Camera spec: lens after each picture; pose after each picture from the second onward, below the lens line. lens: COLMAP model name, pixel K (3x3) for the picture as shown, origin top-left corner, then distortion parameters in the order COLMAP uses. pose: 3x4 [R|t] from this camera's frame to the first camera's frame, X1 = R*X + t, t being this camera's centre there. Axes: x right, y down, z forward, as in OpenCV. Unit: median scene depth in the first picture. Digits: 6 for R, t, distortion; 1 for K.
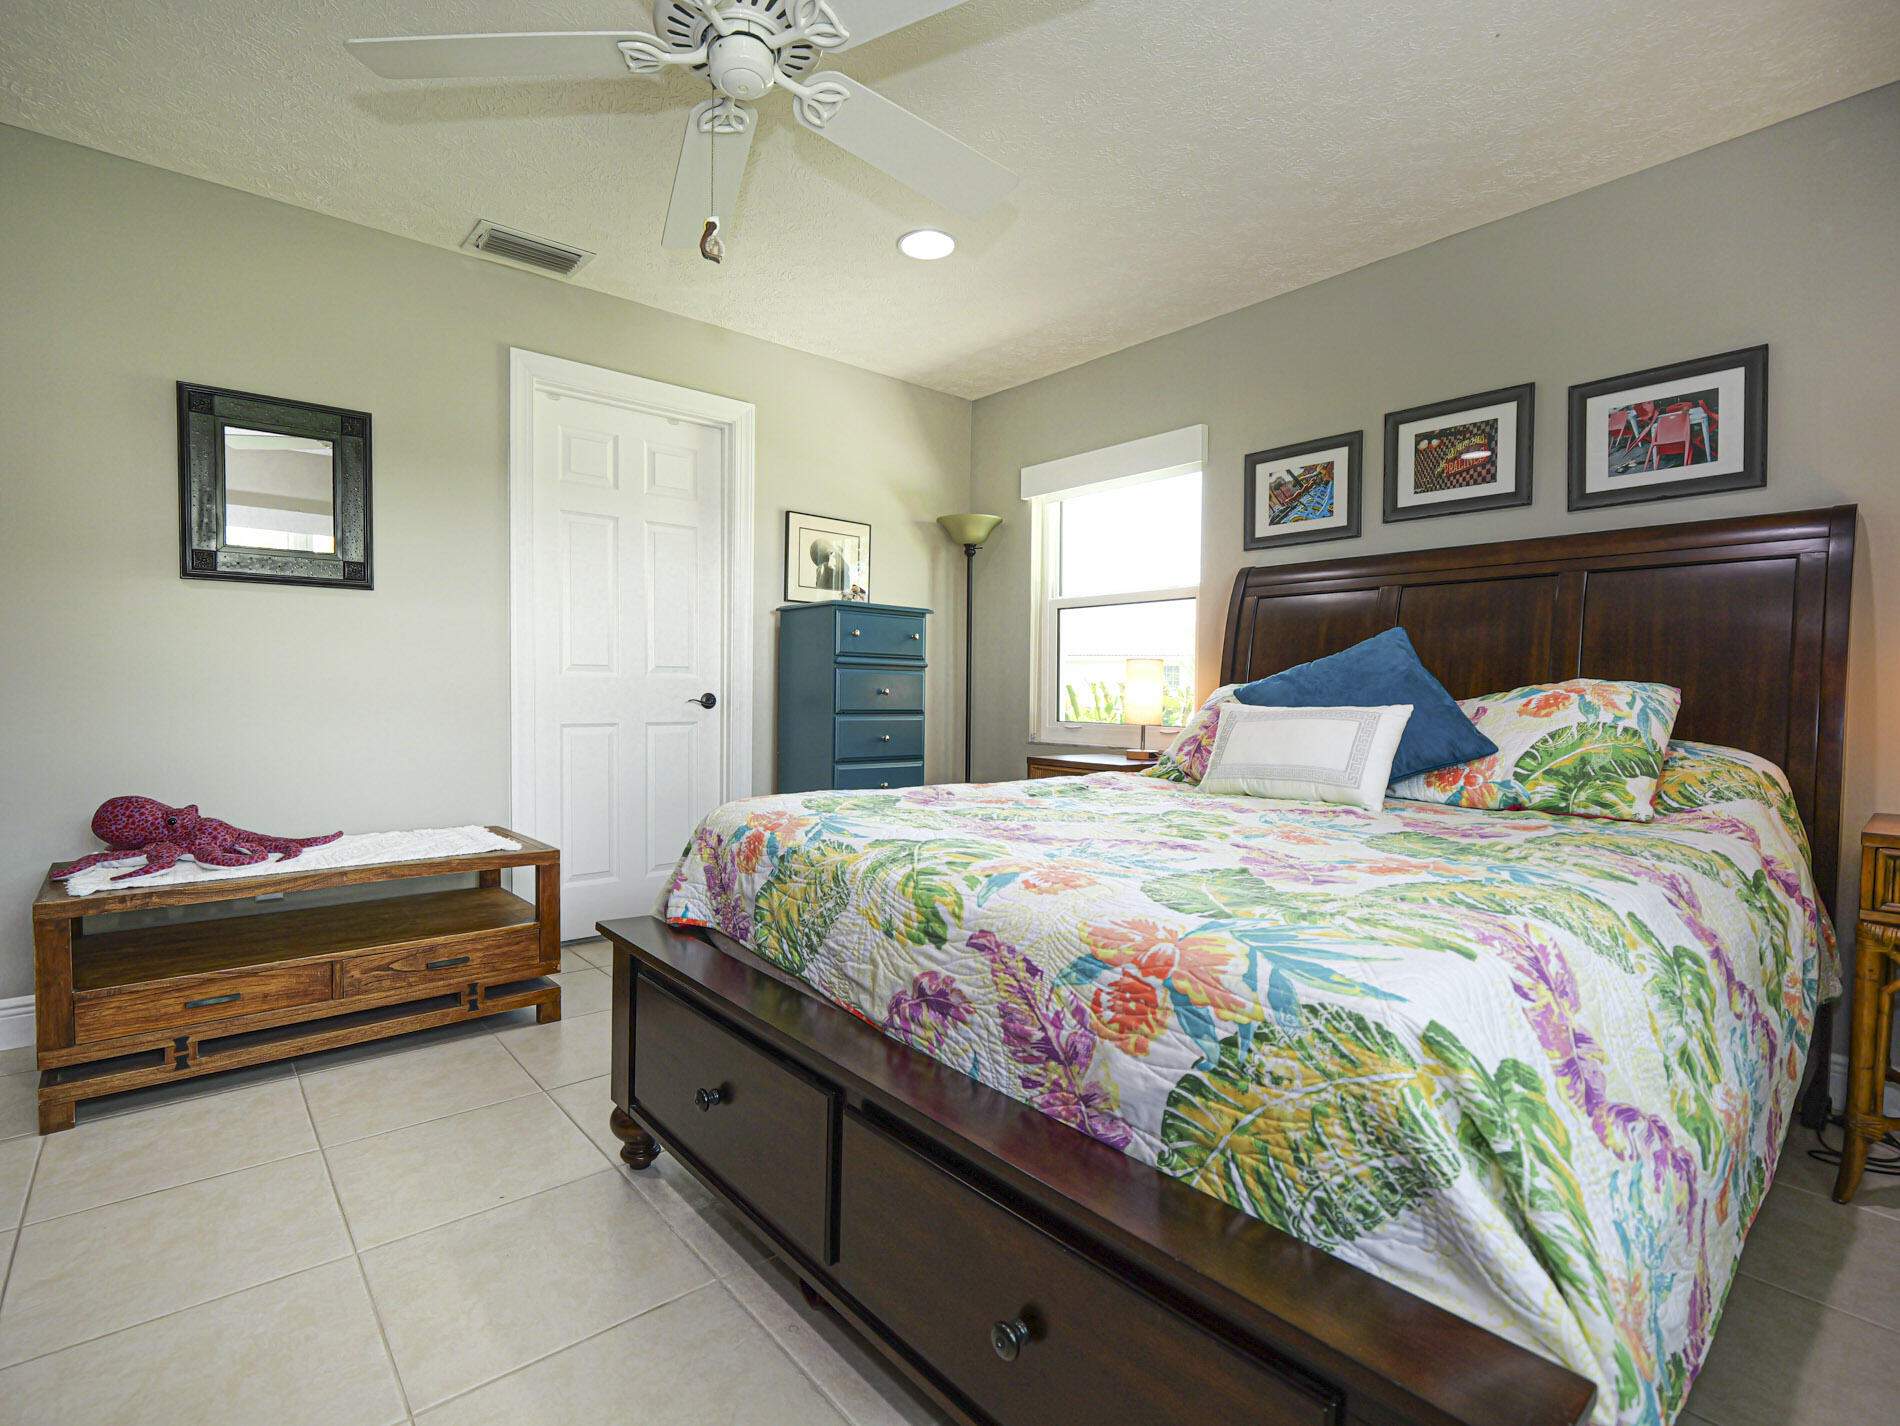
lens RADIAL K [[924.8, 0, 936.4], [0, 924.8, 717.1], [0, 0, 1]] dist [0.000327, 0.000048]
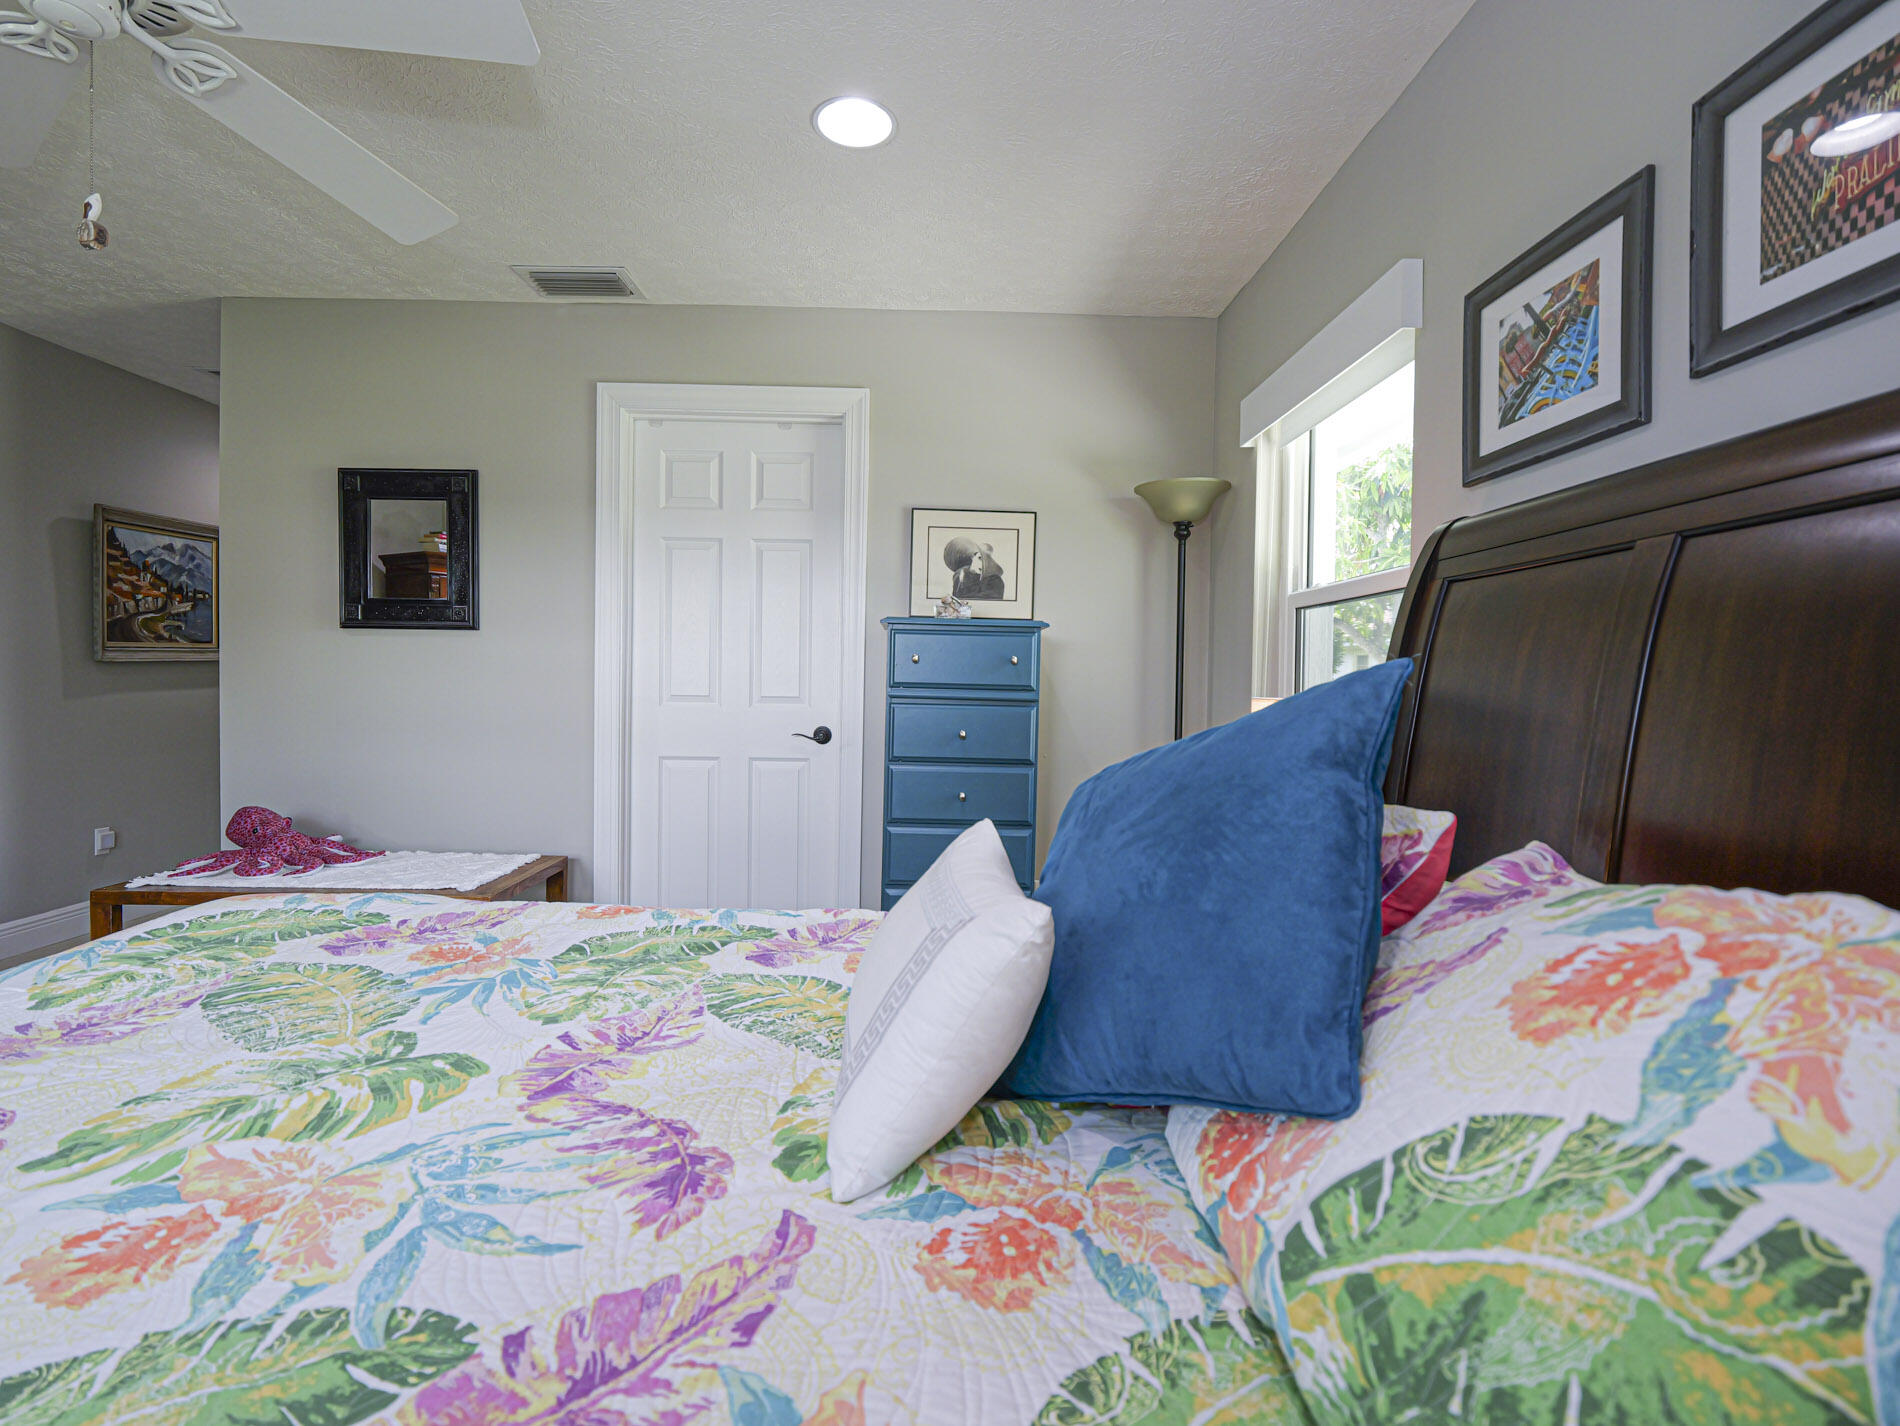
lens RADIAL K [[915.6, 0, 942.3], [0, 915.6, 696.7], [0, 0, 1]] dist [0.001901, -0.000012]
pose [[0.771914, 0.014518, -0.635561, 0.467591], [-0.025480, 0.999642, -0.008112, -0.059365], [0.635216, 0.022456, 0.772008, 0.475316]]
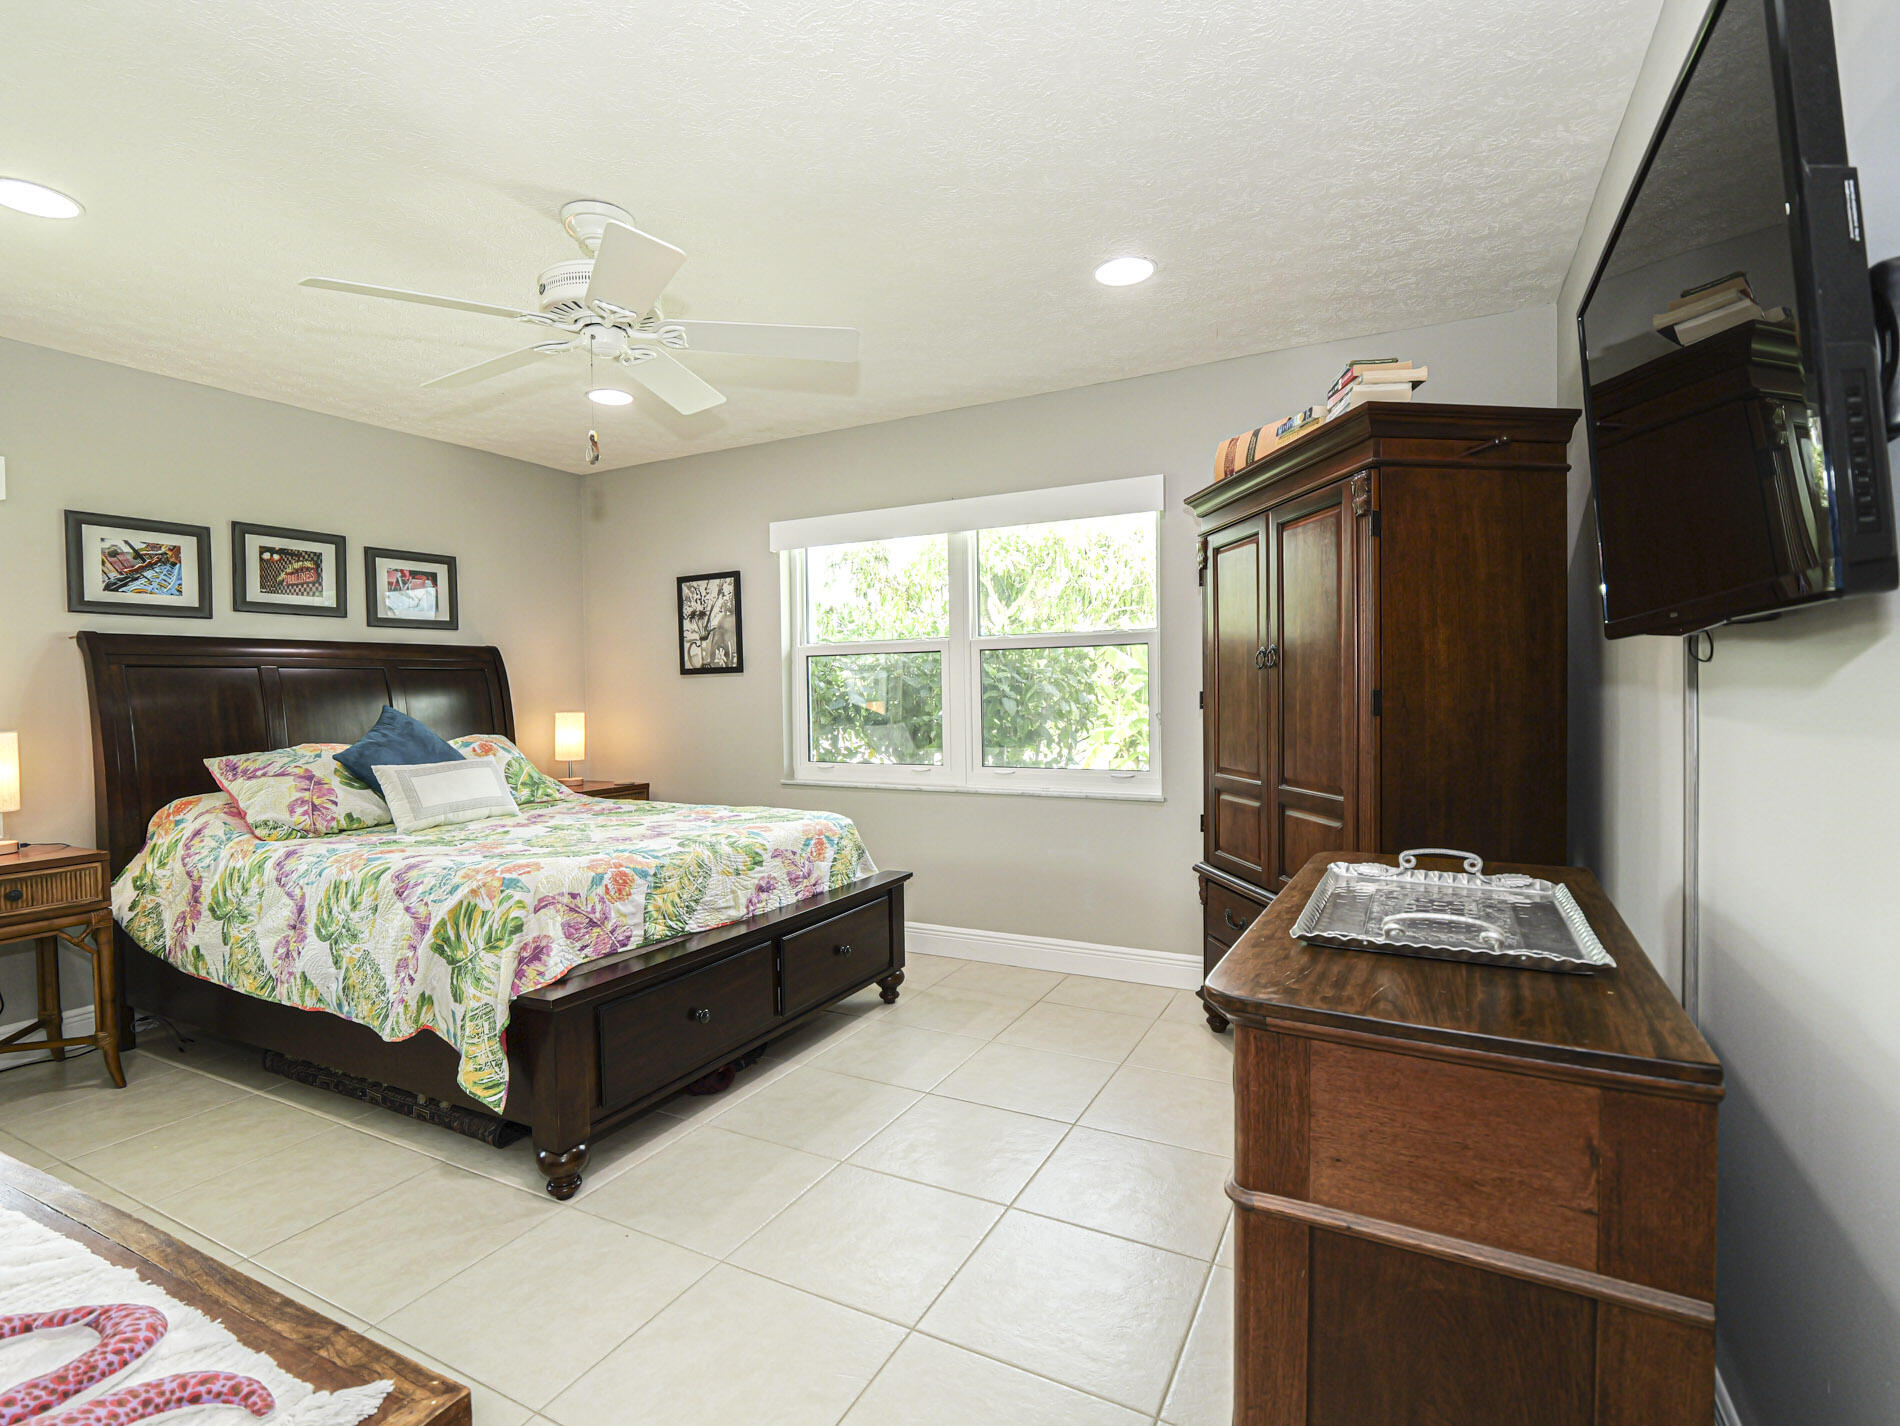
lens RADIAL K [[924.8, 0, 936.4], [0, 924.8, 717.1], [0, 0, 1]] dist [0.000327, 0.000048]
pose [[-0.378870, -0.035567, 0.924766, -0.944166], [0.040725, 0.997652, 0.055055, -0.096628], [-0.924553, 0.058520, -0.376532, 0.591609]]
